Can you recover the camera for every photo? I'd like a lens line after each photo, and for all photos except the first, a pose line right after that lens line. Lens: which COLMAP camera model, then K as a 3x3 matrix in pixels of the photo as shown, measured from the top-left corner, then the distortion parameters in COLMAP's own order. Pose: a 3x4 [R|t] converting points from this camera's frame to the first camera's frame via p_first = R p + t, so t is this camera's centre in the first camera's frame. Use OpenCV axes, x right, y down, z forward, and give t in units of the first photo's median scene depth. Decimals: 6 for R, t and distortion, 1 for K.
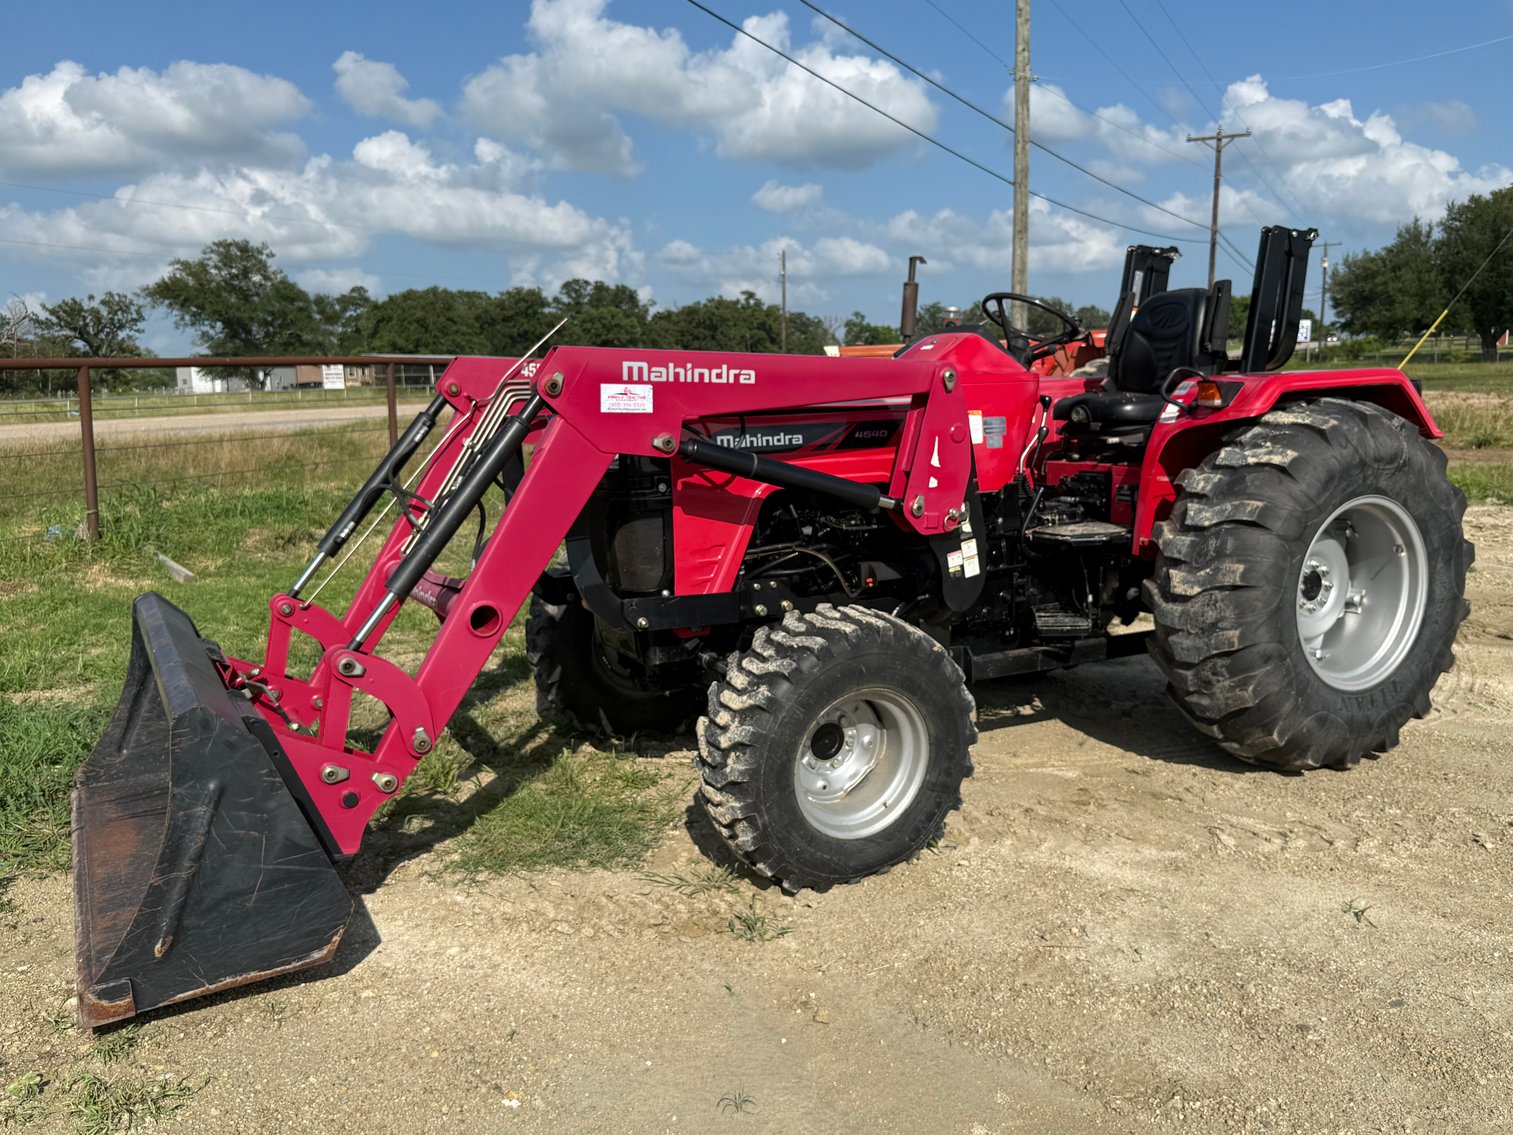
lens RADIAL K [[1271.2, 0, 761.0], [0, 1271.2, 568.2], [0, 0, 1]] dist [0.160520, -0.316271]
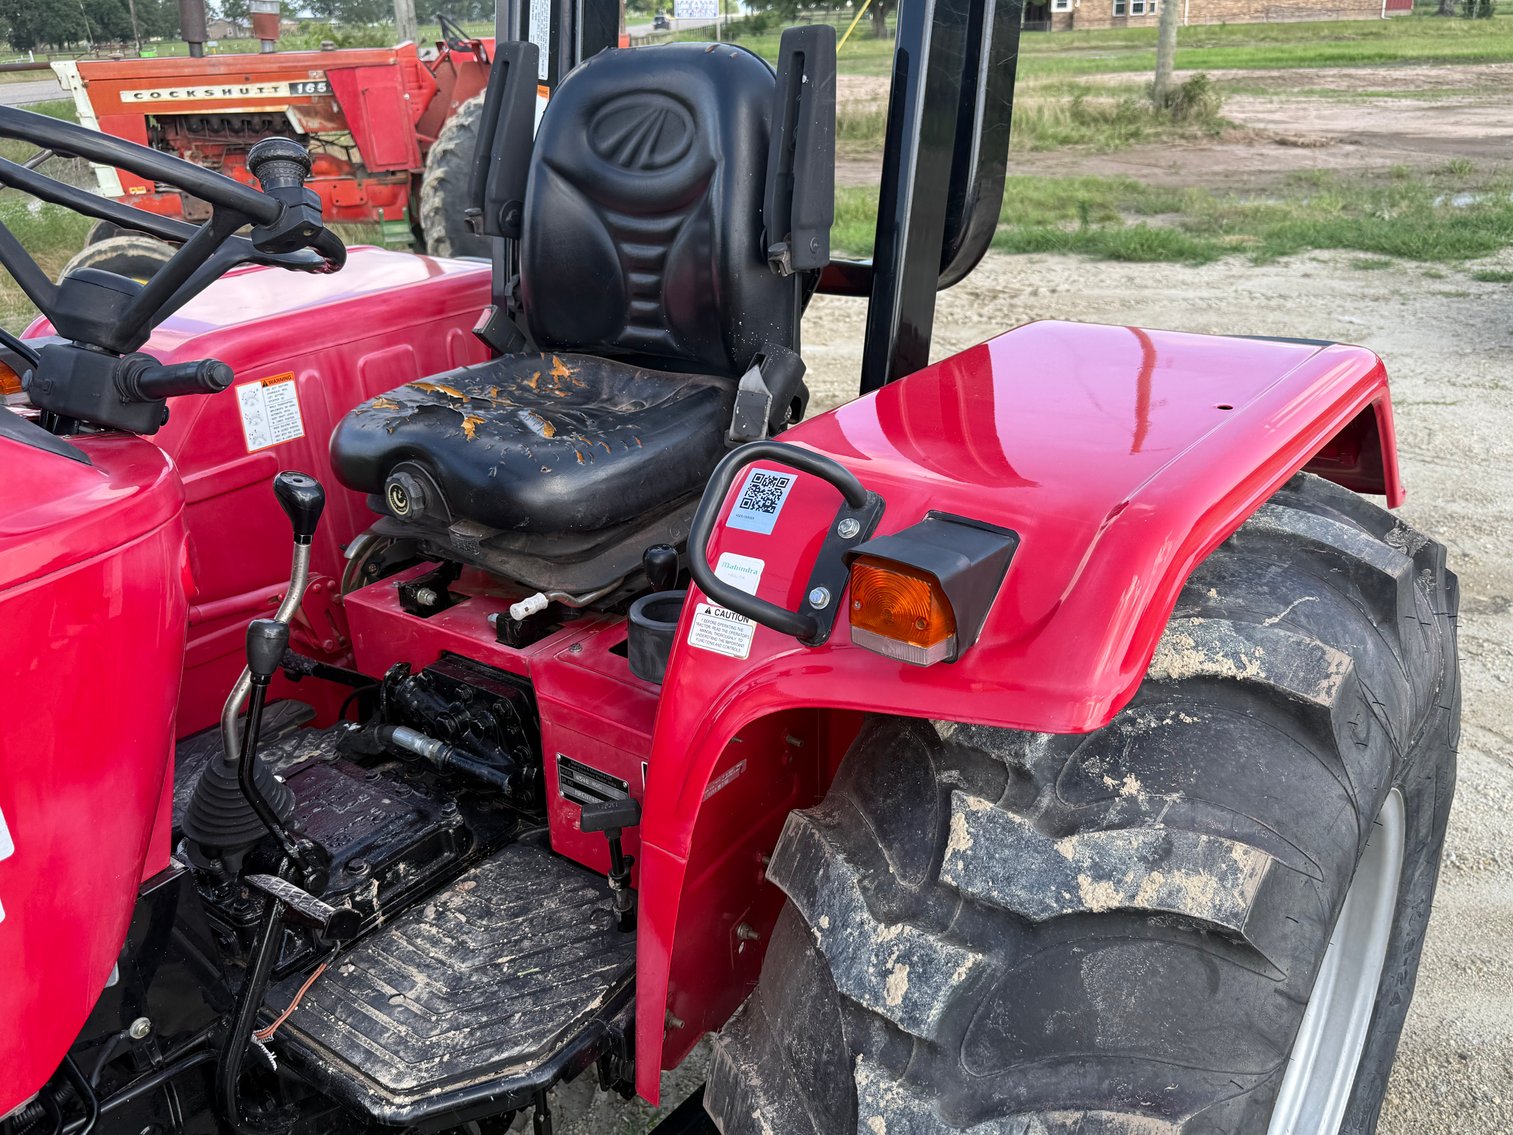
lens RADIAL K [[1276.4, 0, 759.9], [0, 1276.4, 596.4], [0, 0, 1]] dist [0.003072, -0.015143]
pose [[0.909349, -0.172620, 0.378533, 0.238144], [0.071464, 0.961146, 0.266628, -0.197255], [-0.409851, -0.215406, 0.886353, 0.808353]]
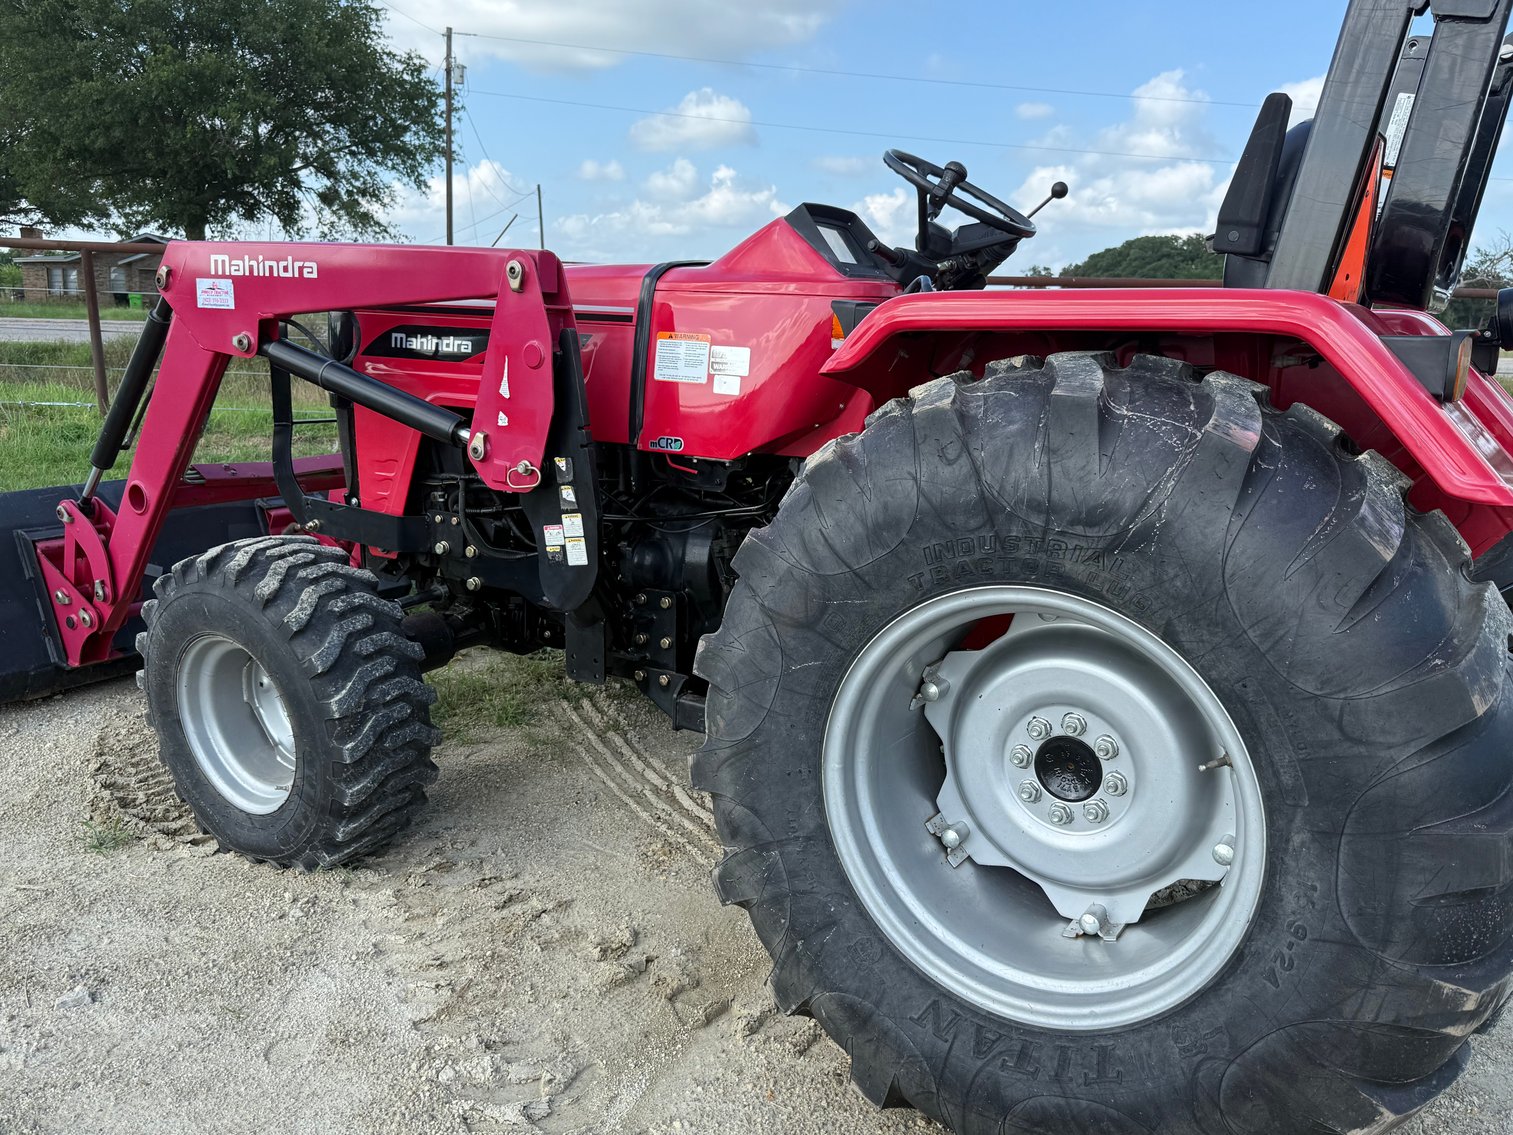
lens RADIAL K [[1245.8, 0, 753.1], [0, 1245.8, 582.0], [0, 0, 1]] dist [0.123110, -0.220933]
pose [[0.497220, 0.225006, -0.837941, 0.769486], [-0.175041, 0.971943, 0.157122, -0.106745], [0.849784, 0.068550, 0.522655, 0.708345]]
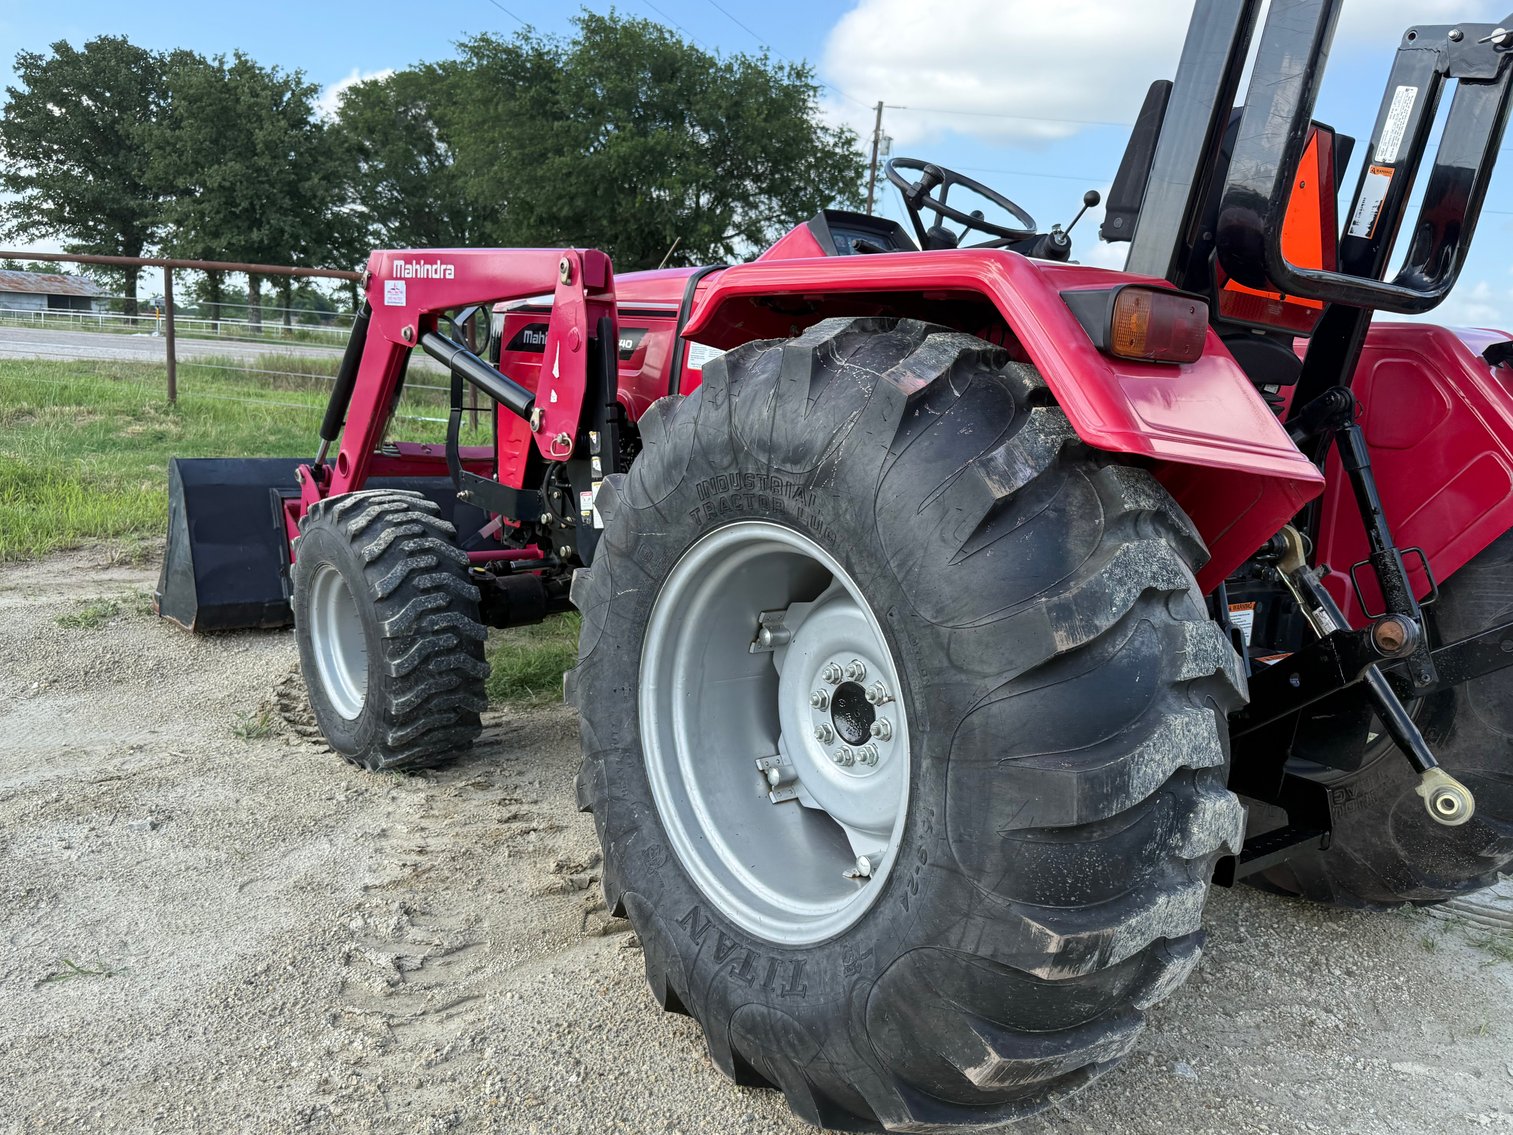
lens RADIAL K [[1247.3, 0, 749.9], [0, 1247.3, 580.0], [0, 0, 1]] dist [0.115878, 0.000158]
pose [[0.187609, 0.212147, -0.959060, 0.904301], [-0.218462, 0.960954, 0.169830, -0.111372], [0.957642, 0.177657, 0.226629, 0.898300]]
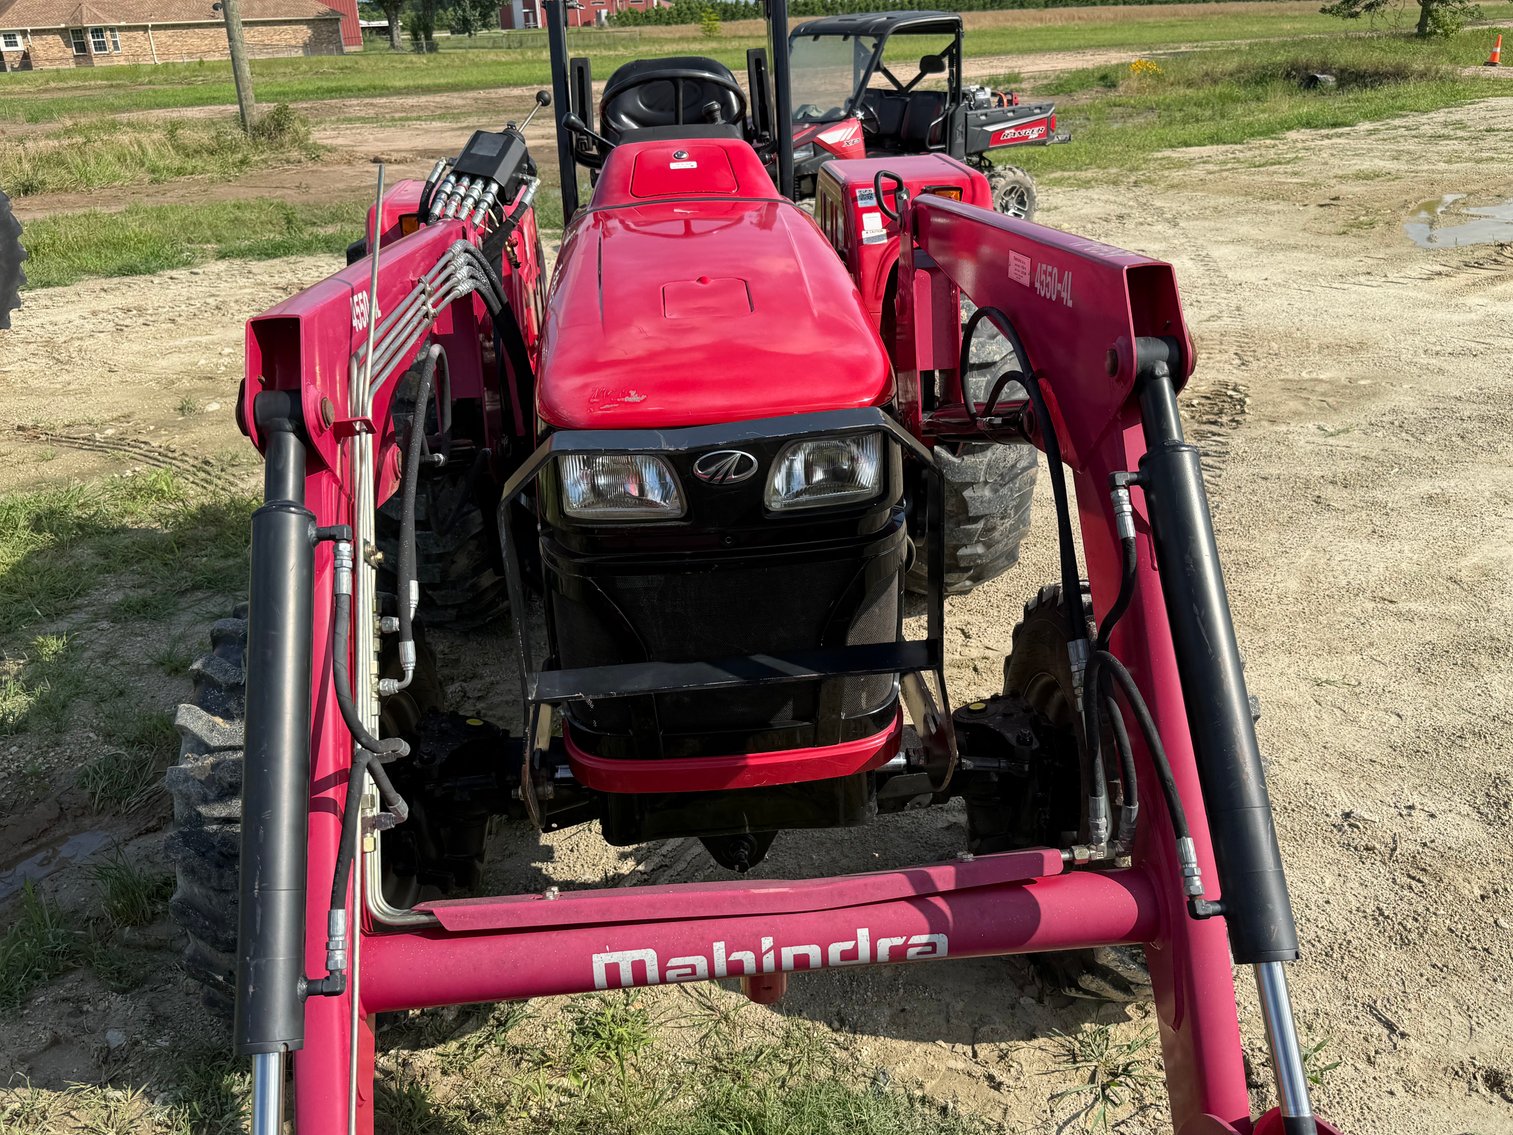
lens RADIAL K [[1276.4, 0, 759.9], [0, 1276.4, 596.4], [0, 0, 1]] dist [0.003072, -0.015143]
pose [[0.402027, -0.363251, 0.840490, -0.494070], [0.162767, 0.931670, 0.324803, -0.186756], [-0.901045, 0.006224, 0.433682, 0.746577]]
